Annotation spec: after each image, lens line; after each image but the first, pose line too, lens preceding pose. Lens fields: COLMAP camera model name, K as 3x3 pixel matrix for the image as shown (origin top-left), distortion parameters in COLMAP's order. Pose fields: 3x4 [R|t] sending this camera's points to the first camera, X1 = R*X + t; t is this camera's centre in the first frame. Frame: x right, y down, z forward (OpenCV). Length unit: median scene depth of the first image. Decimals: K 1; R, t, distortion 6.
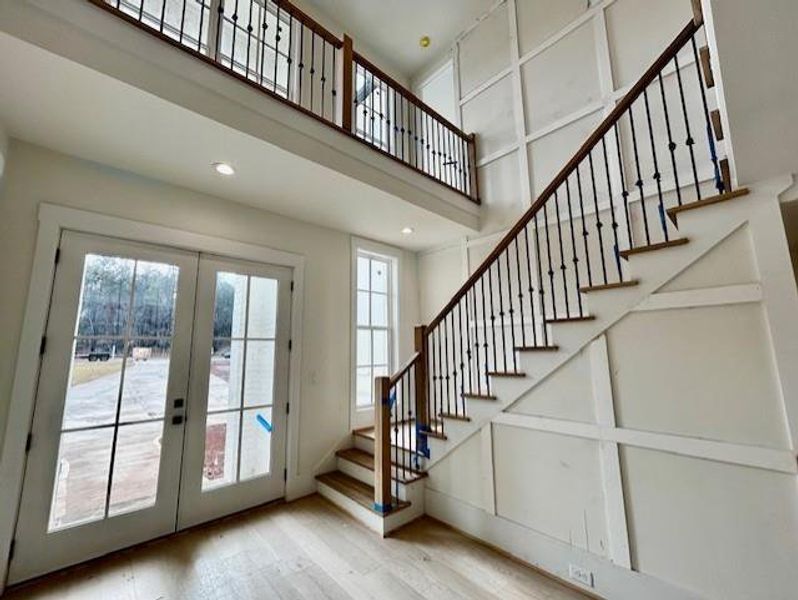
lens RADIAL K [[324.3, 0, 399.0], [0, 324.3, 300.0], [0, 0, 1]] dist [-0.000416, 0.000020]
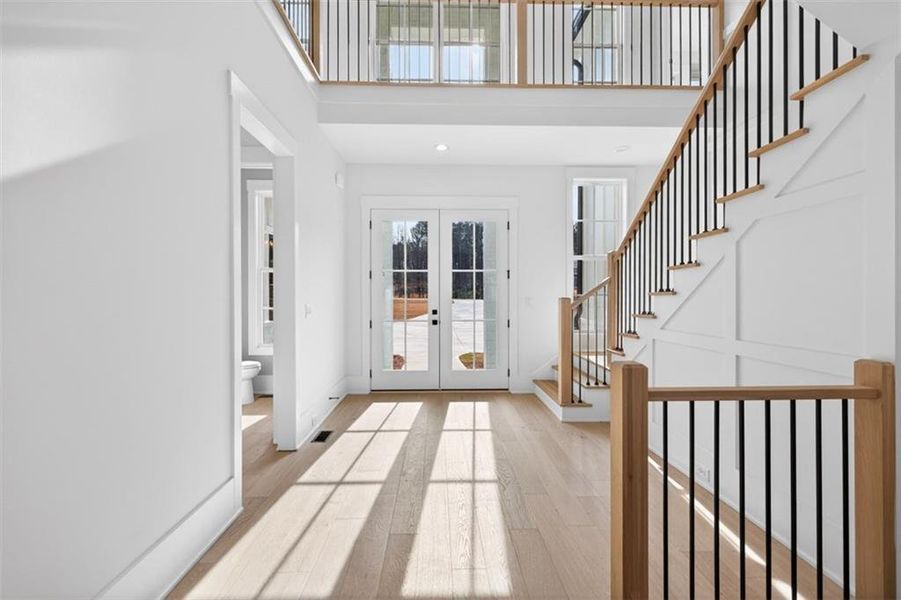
lens RADIAL K [[374.6, 0, 446.3], [0, 374.6, 295.3], [0, 0, 1]] dist [0.001118, 0.000197]
pose [[0.756285, 0.010603, -0.654156, 0.549880], [0.093311, 0.987899, 0.123892, 0.026723], [0.647554, -0.154738, 0.746144, -0.293686]]
